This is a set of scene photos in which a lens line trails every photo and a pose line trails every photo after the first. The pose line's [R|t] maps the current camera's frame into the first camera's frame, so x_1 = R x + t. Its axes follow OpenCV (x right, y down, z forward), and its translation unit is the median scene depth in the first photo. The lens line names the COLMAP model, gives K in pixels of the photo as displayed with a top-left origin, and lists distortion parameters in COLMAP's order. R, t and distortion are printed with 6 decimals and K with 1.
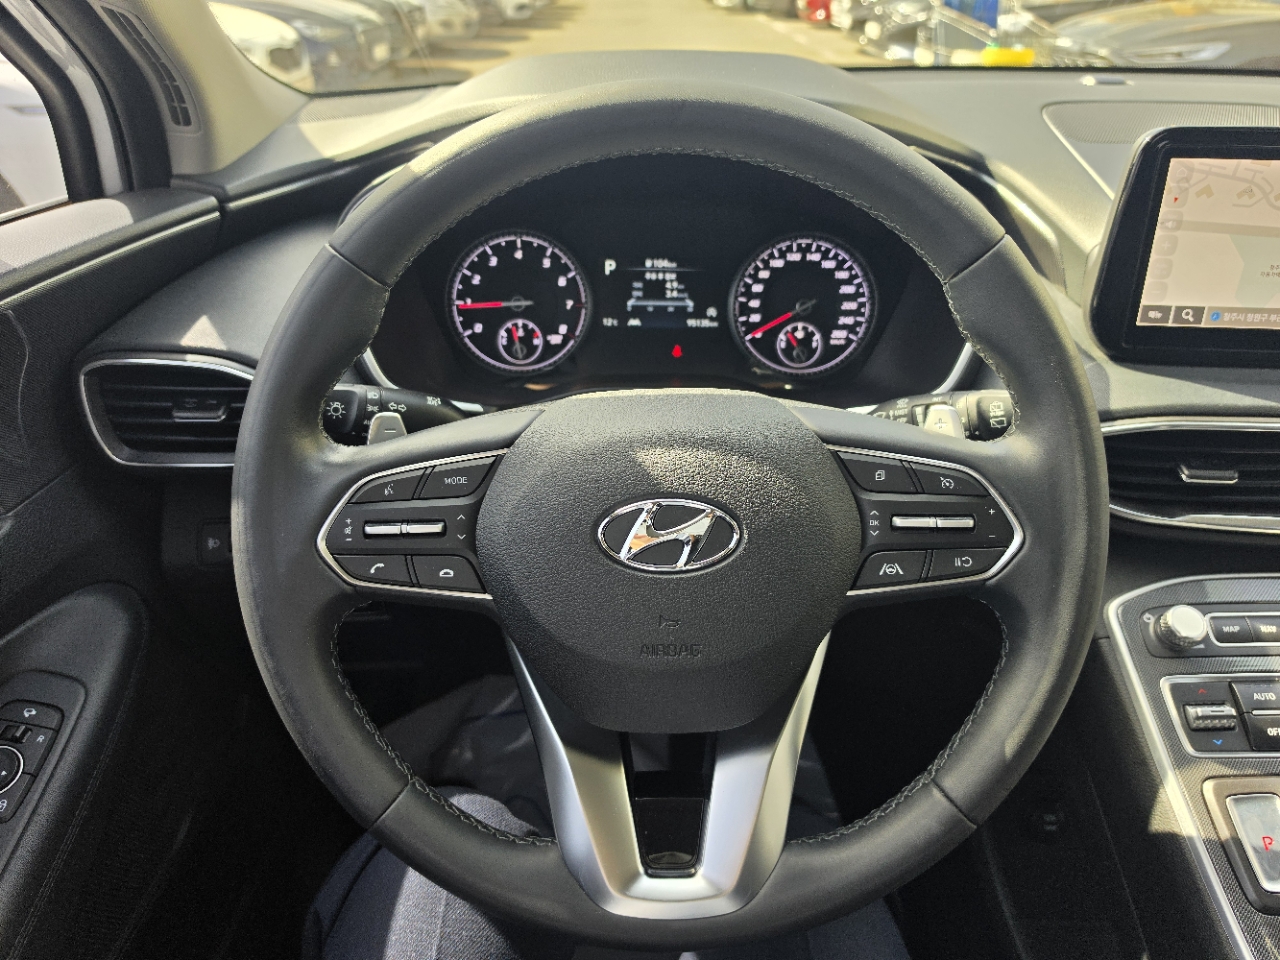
lens RADIAL K [[901.6, 0, 629.9], [0, 901.6, 468.2], [0, 0, 1]] dist [0.035245, -0.042847]
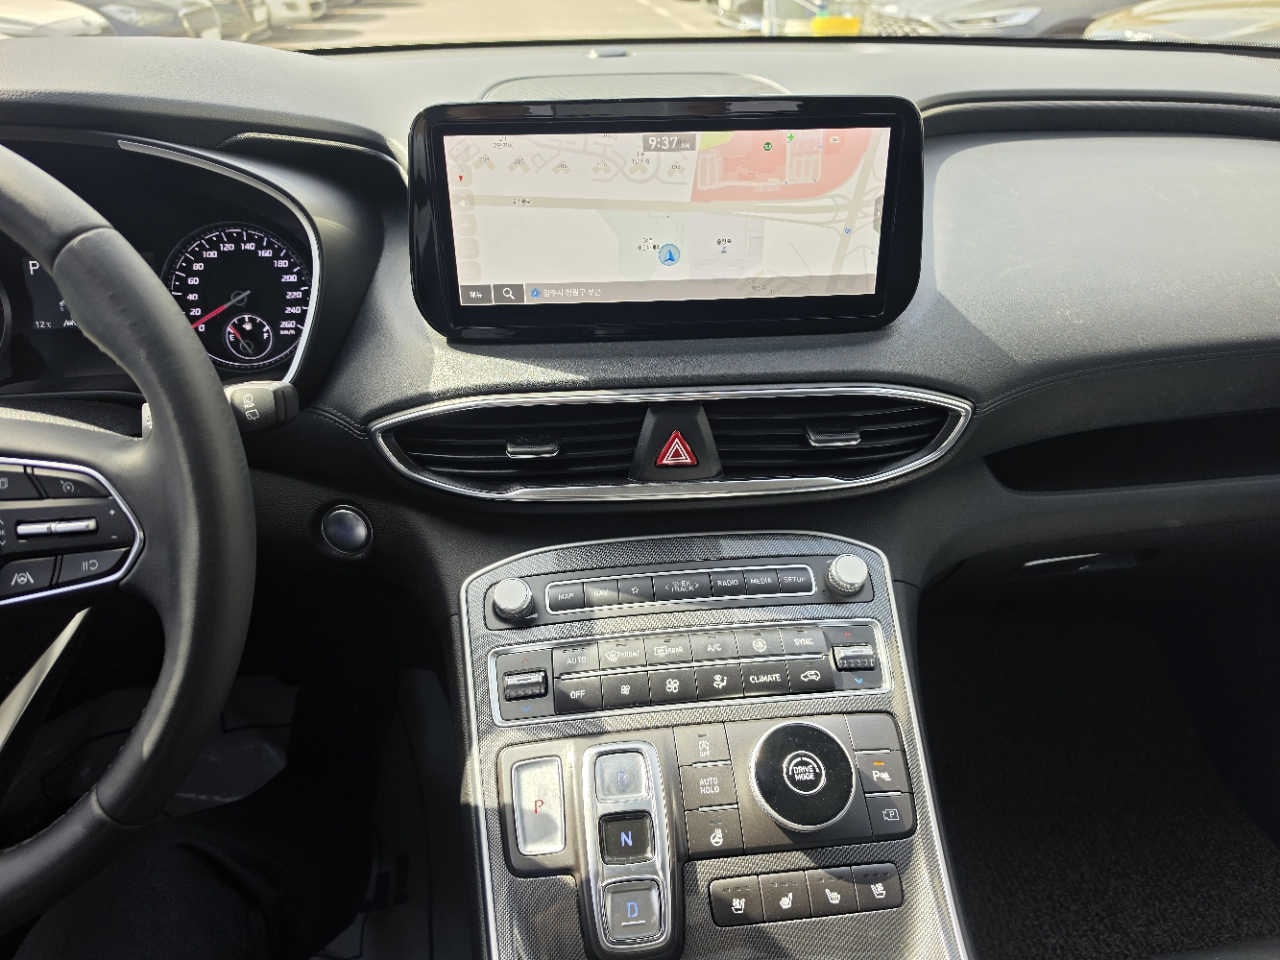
lens RADIAL K [[901.6, 0, 638.6], [0, 901.6, 480.0], [0, 0, 1]] dist [0.035245, -0.042847]
pose [[0.993187, -0.070273, 0.092954, 0.510372], [0.067152, 0.997082, 0.036292, 0.009346], [-0.095233, -0.029803, 0.995009, -0.015531]]
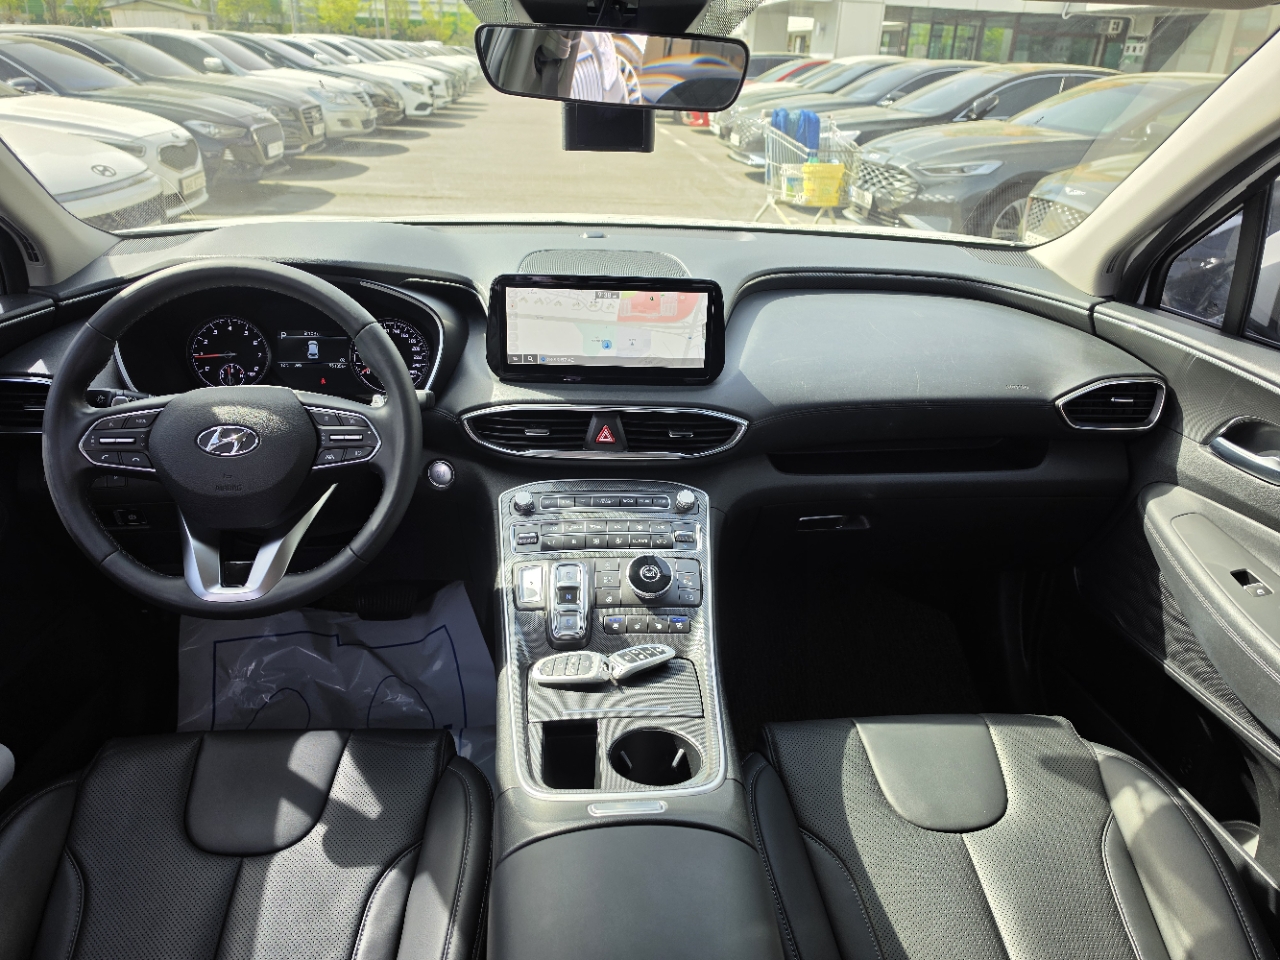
lens RADIAL K [[901.6, 0, 646.8], [0, 901.6, 483.4], [0, 0, 1]] dist [0.035245, -0.042847]
pose [[0.994957, -0.012271, 0.099551, 0.527638], [0.019138, 0.997480, -0.068315, 0.216827], [-0.098462, 0.069875, 0.992685, -0.881815]]
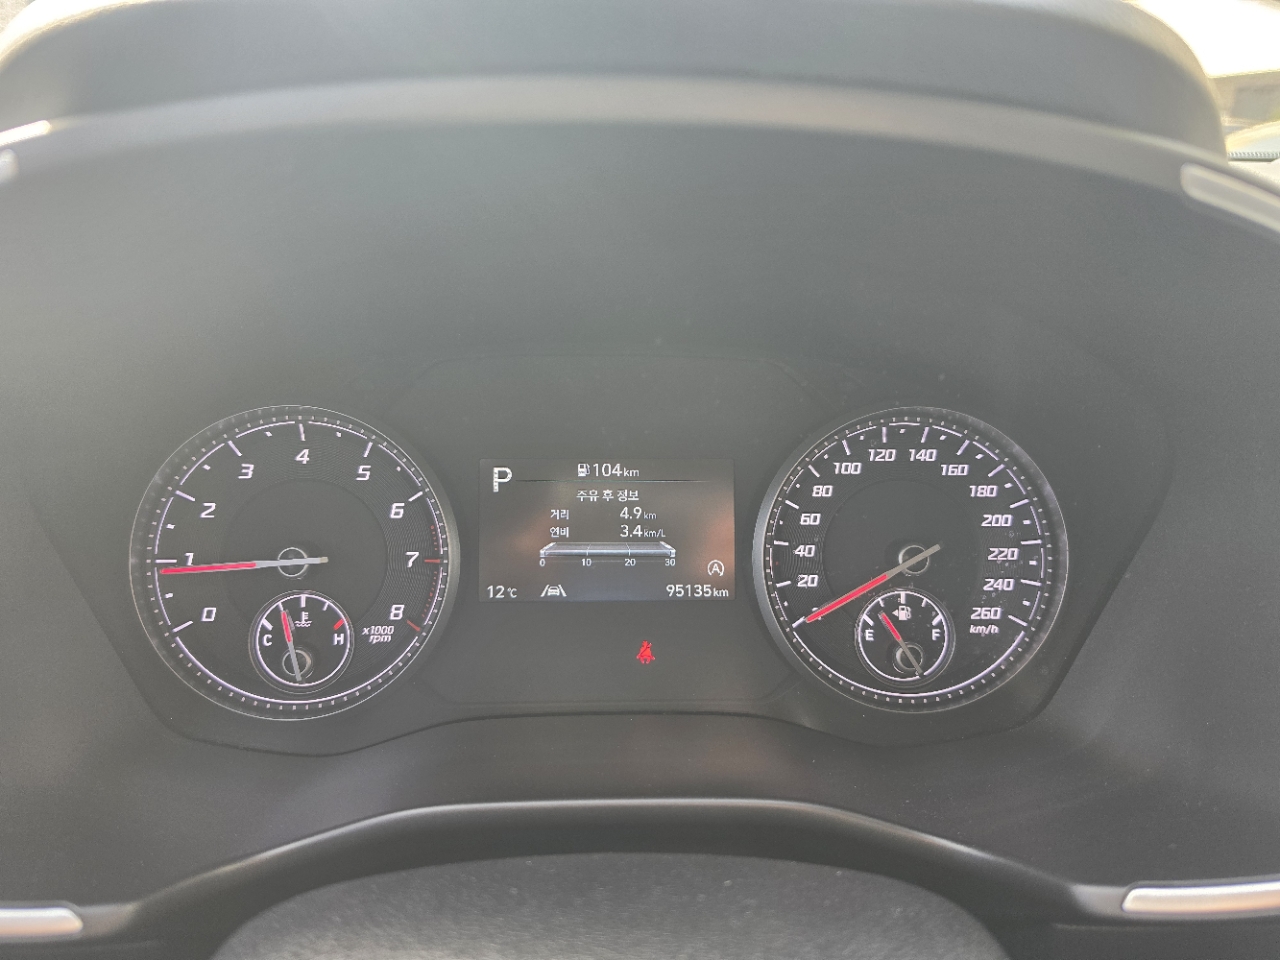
lens RADIAL K [[901.6, 0, 627.1], [0, 901.6, 443.6], [0, 0, 1]] dist [0.035245, -0.042847]
pose [[0.999415, -0.009007, 0.033001, 0.028976], [0.015339, 0.980285, -0.196993, -0.146495], [-0.030576, 0.197384, 0.979849, 0.529267]]
